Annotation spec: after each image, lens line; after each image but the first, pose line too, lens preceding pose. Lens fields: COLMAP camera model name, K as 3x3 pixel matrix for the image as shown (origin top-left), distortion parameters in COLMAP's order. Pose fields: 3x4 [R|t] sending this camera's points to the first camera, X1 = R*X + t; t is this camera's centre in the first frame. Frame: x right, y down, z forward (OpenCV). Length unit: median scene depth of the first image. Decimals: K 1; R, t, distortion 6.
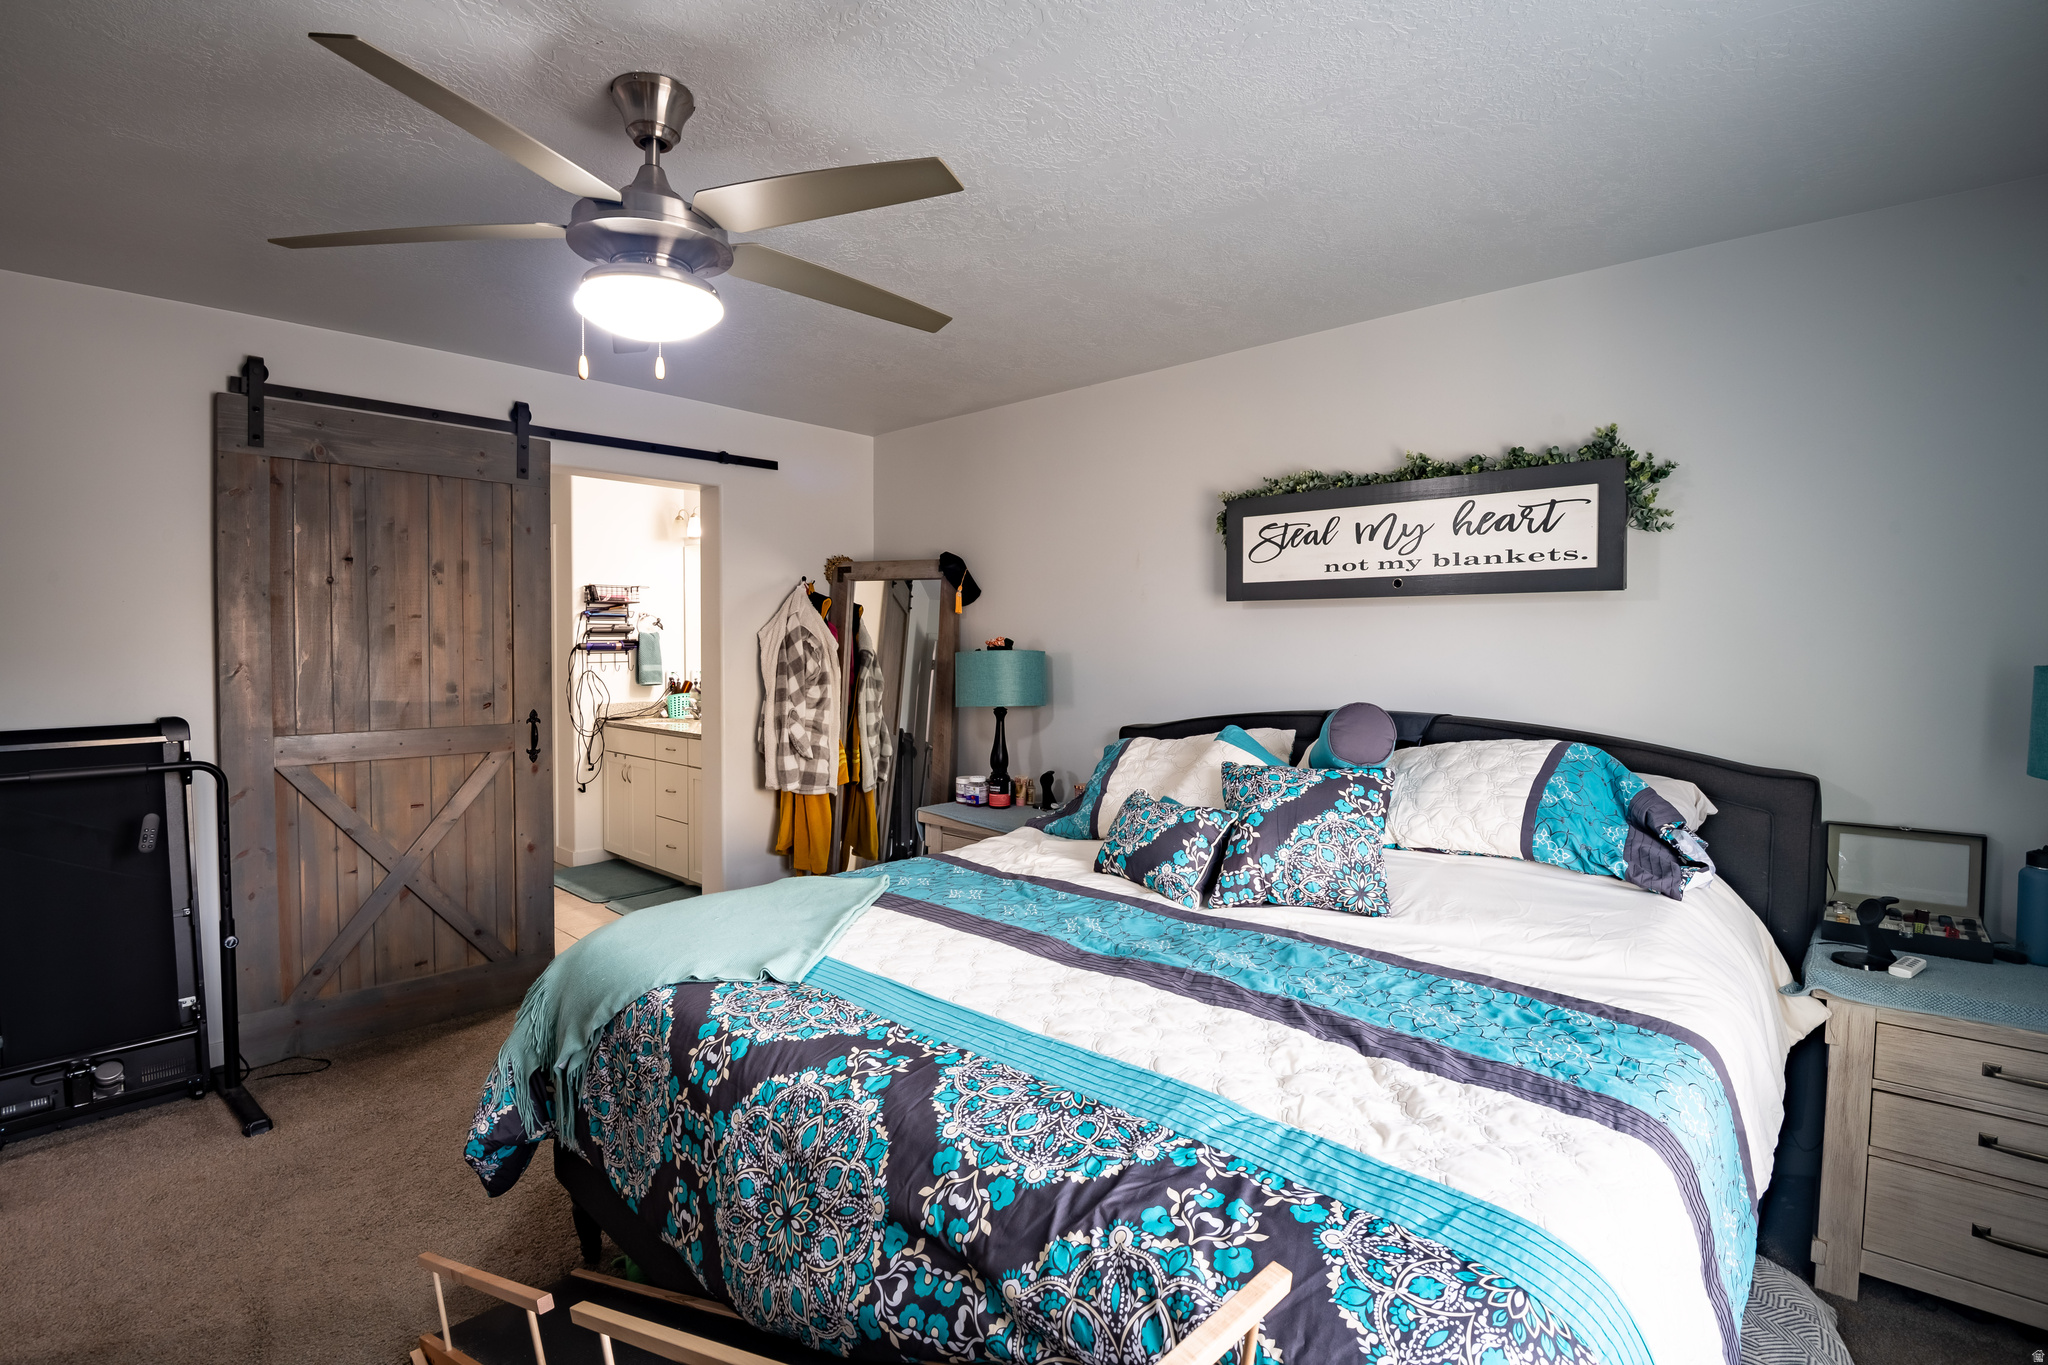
lens RADIAL K [[943.3, 0, 1026.9], [0, 943.3, 673.1], [0, 0, 1]] dist [-0.034512, -0.002170]
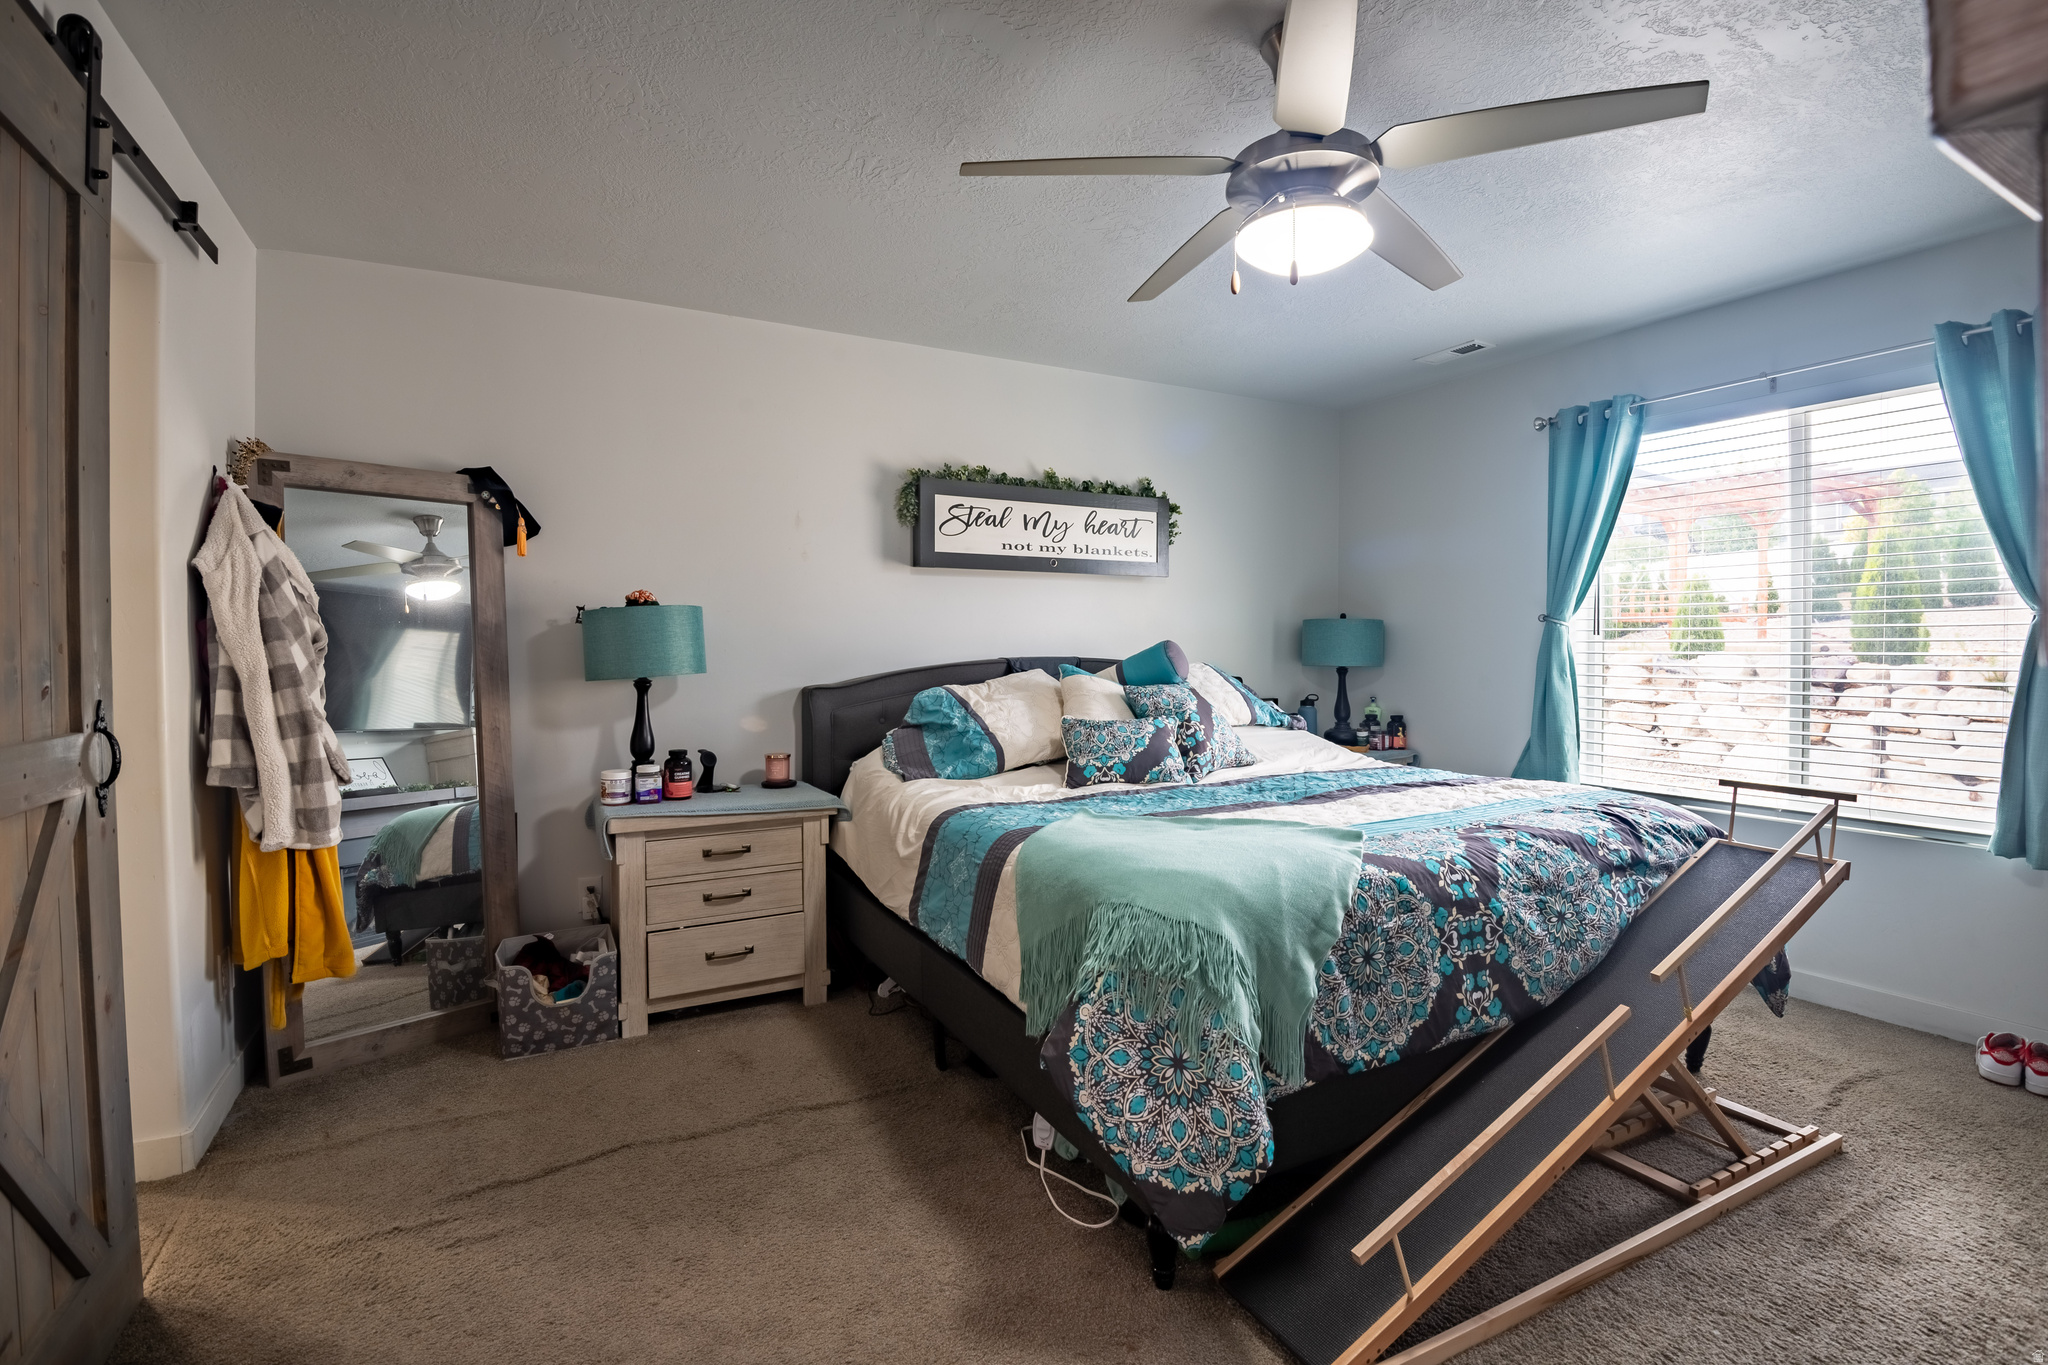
lens RADIAL K [[943.3, 0, 1026.4], [0, 943.3, 678.4], [0, 0, 1]] dist [-0.034512, -0.002170]
pose [[0.326269, -0.030031, 0.944800, -0.904161], [0.035826, 0.999170, 0.019387, 0.043685], [-0.944598, 0.027523, 0.327075, 0.579833]]
